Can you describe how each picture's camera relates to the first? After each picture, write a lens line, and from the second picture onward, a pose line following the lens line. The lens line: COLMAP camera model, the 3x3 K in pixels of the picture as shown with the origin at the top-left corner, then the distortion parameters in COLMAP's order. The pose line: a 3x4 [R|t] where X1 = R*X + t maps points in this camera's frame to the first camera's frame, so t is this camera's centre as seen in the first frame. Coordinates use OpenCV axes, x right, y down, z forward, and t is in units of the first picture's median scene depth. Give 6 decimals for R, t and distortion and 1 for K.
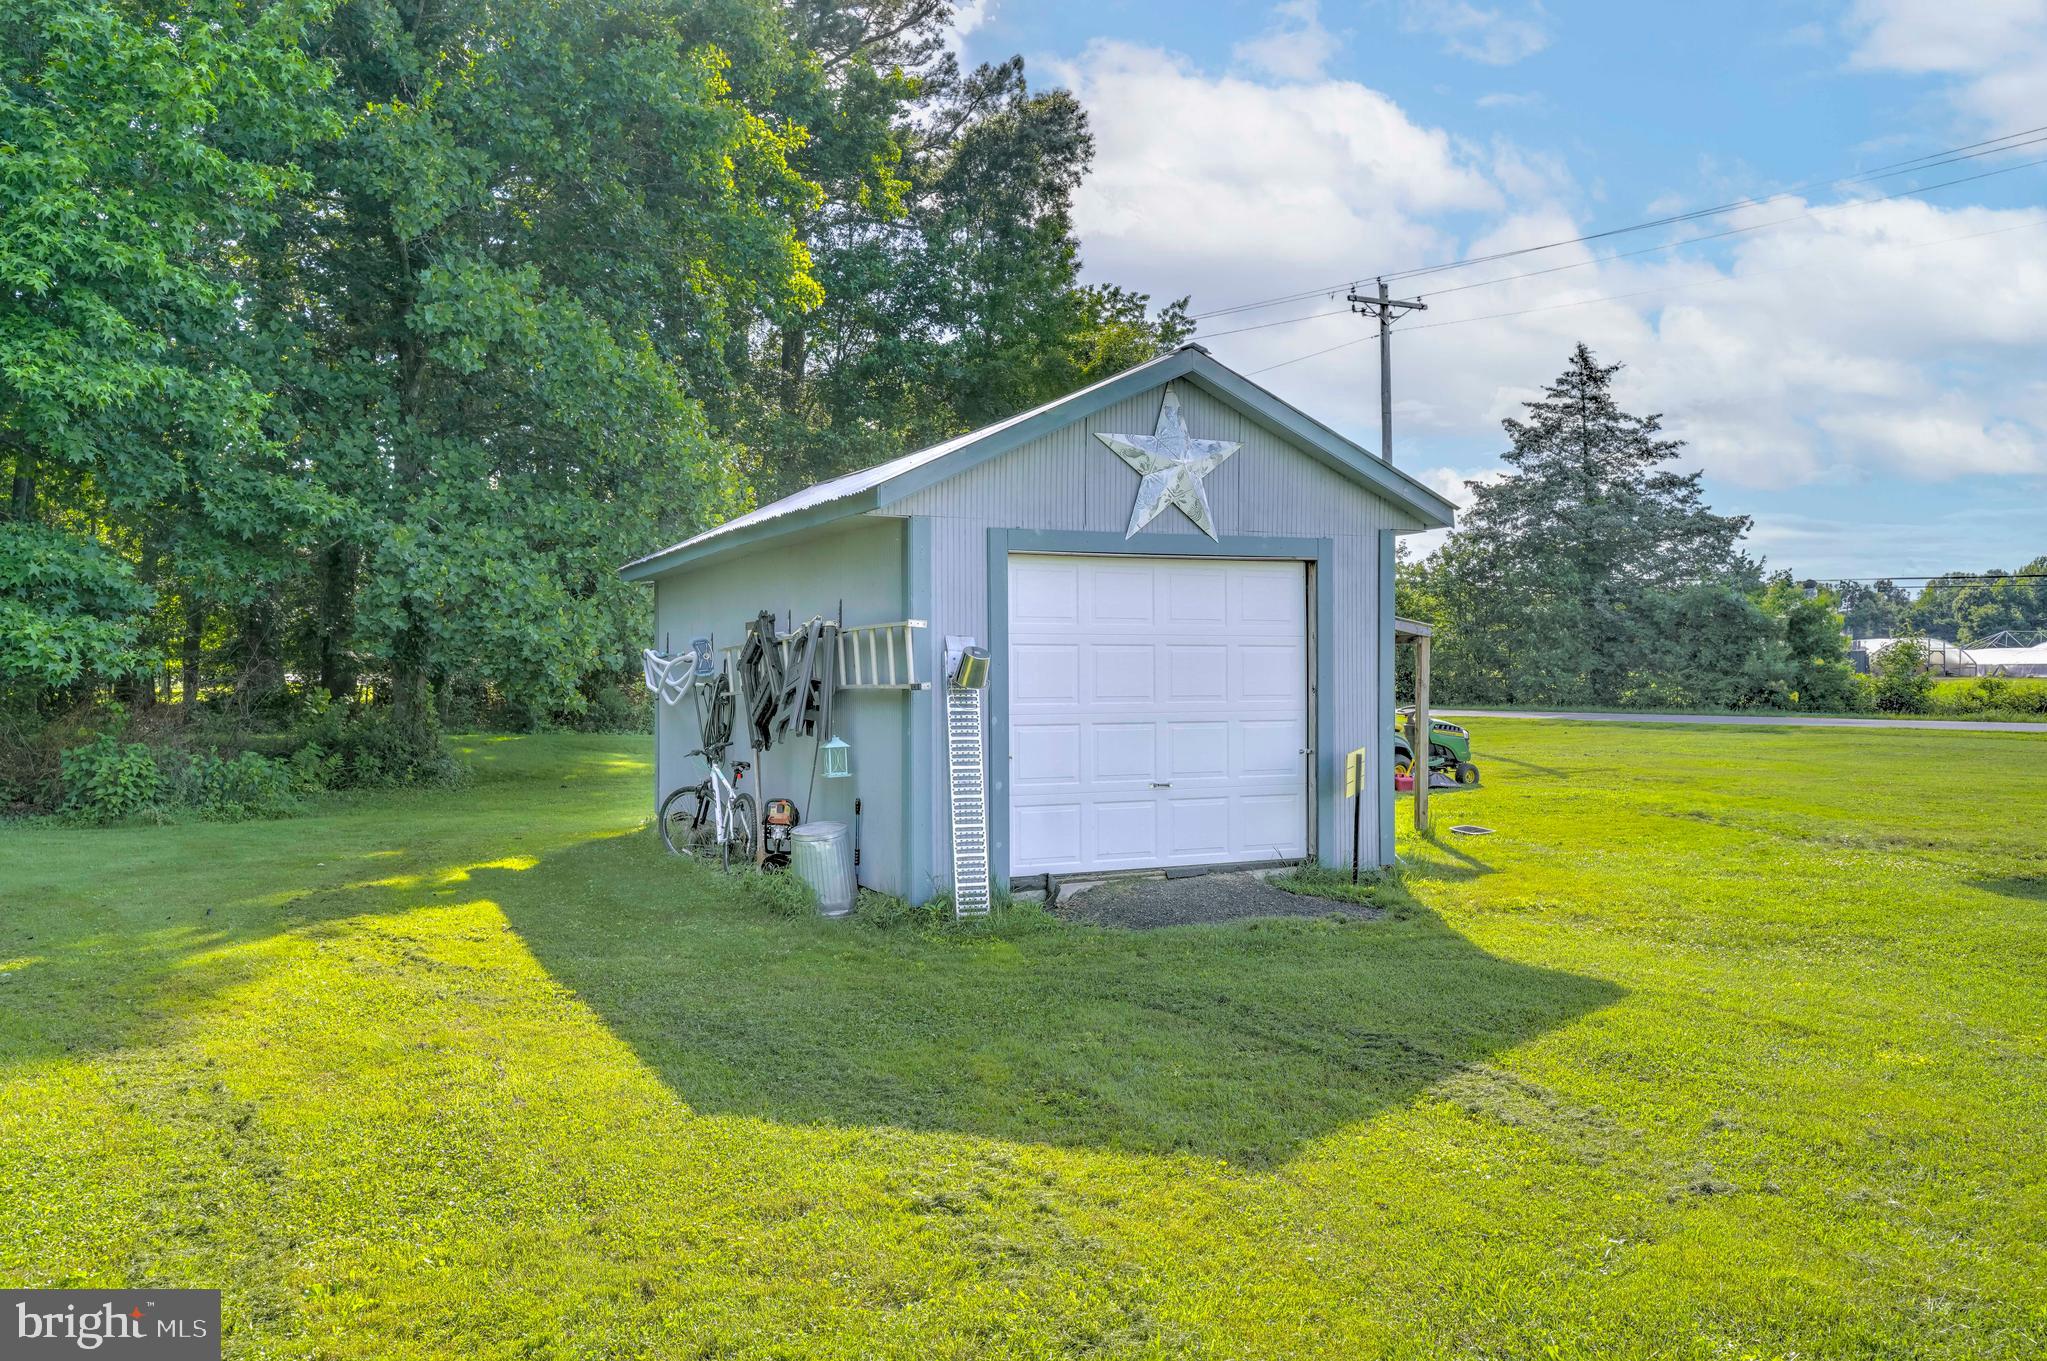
lens RADIAL K [[1557.8, 0, 1023.5], [0, 1557.8, 680.5], [0, 0, 1]] dist [-0.008152, -0.002981]
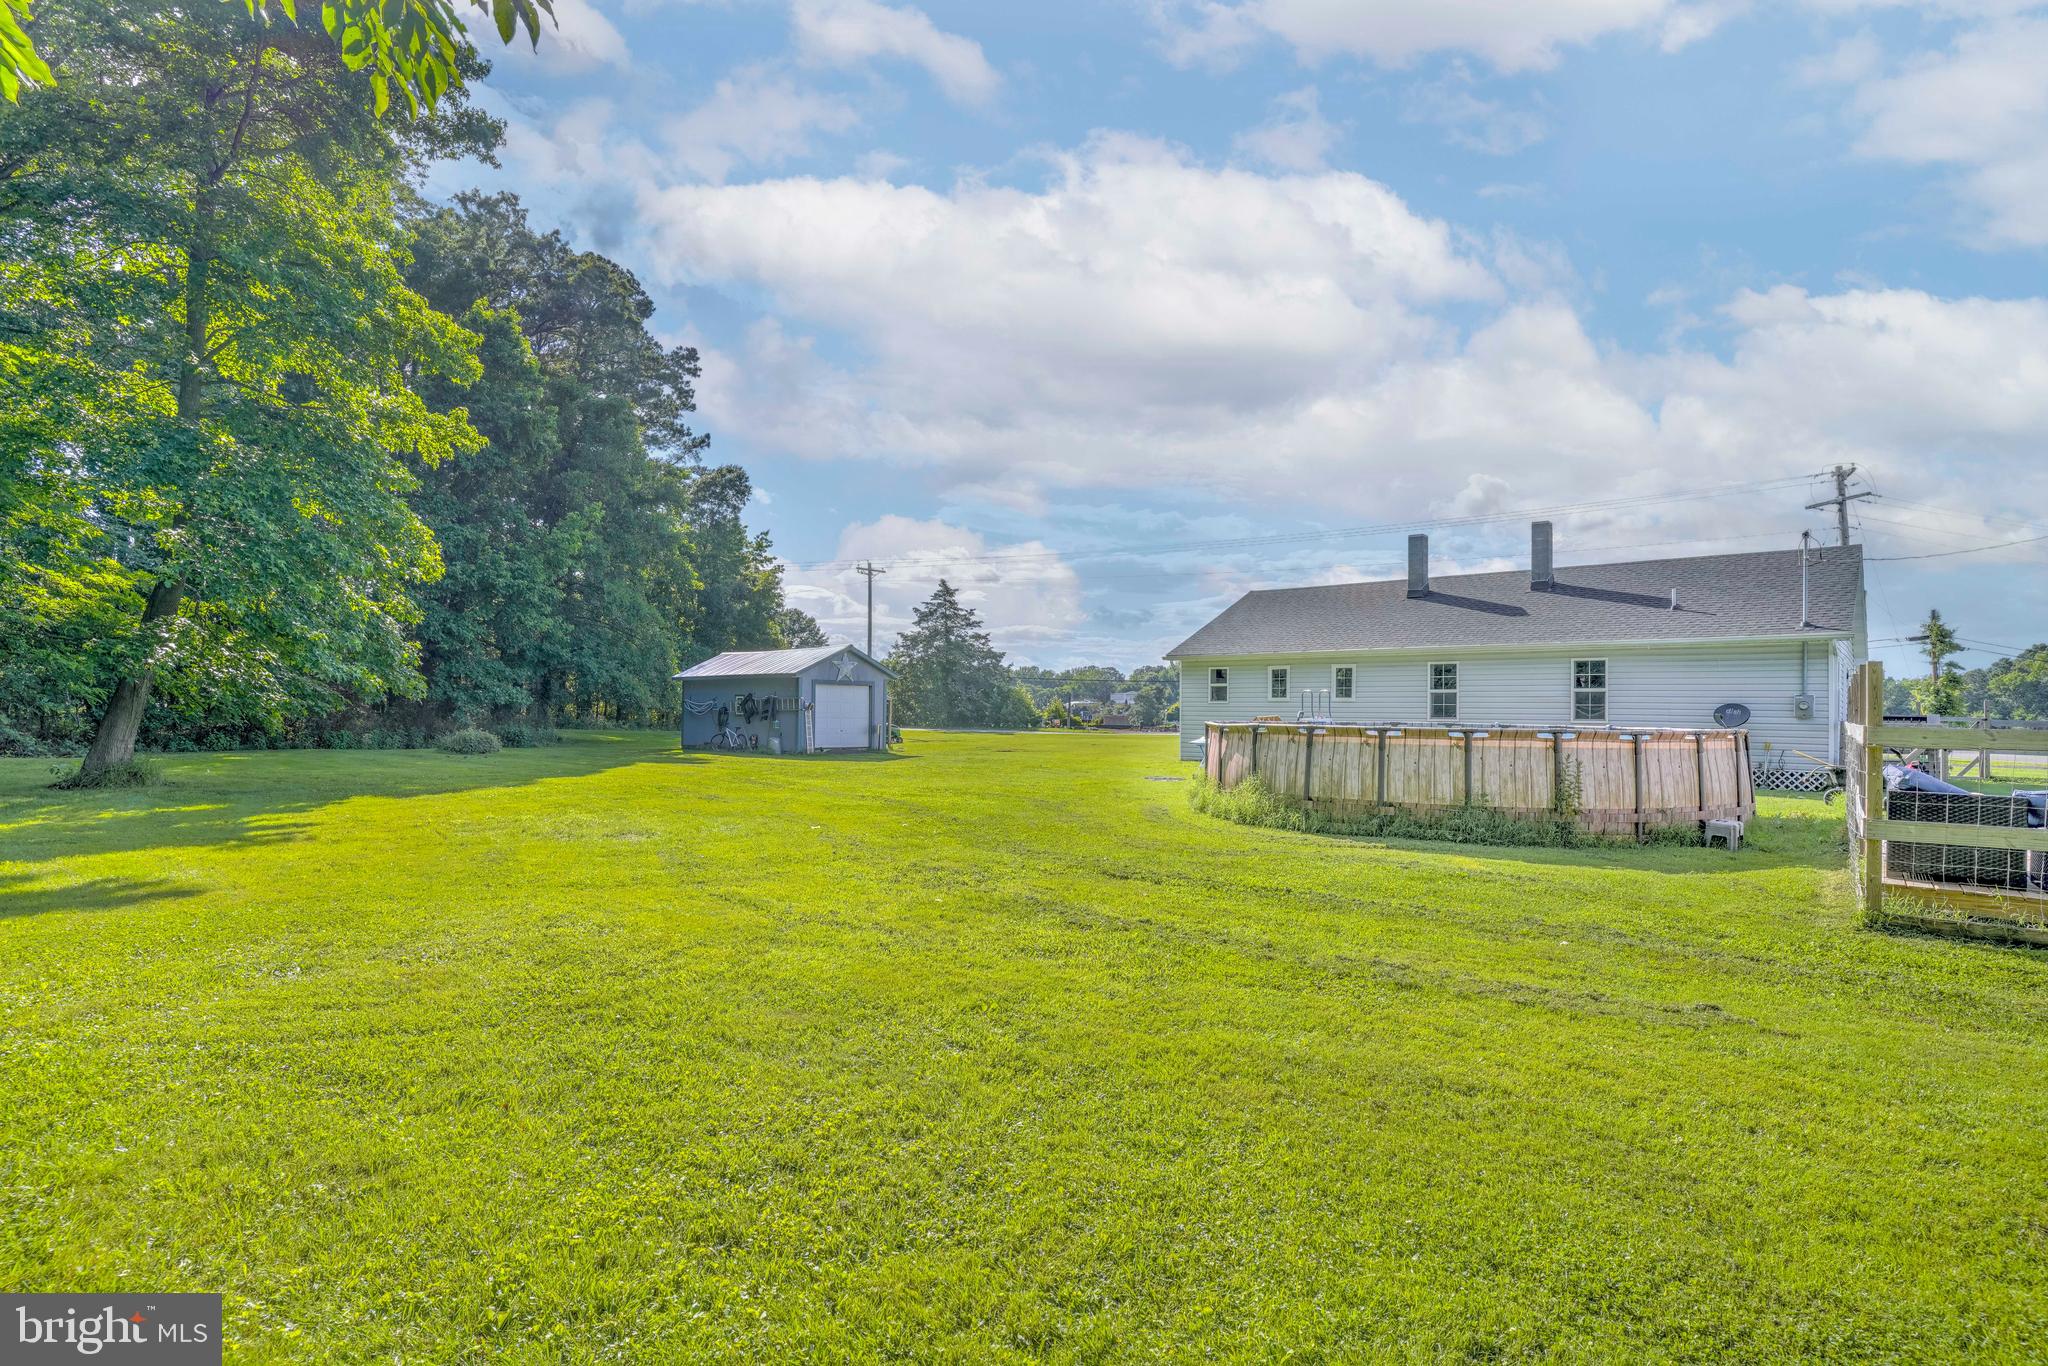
lens RADIAL K [[984.1, 0, 1020.9], [0, 984.1, 722.9], [0, 0, 1]] dist [-0.032528, 0.000536]
pose [[0.918259, 0.012644, 0.395777, -0.141567], [-0.014208, 0.999899, 0.001021, 0.007141], [-0.395724, -0.006561, 0.918346, -0.472243]]
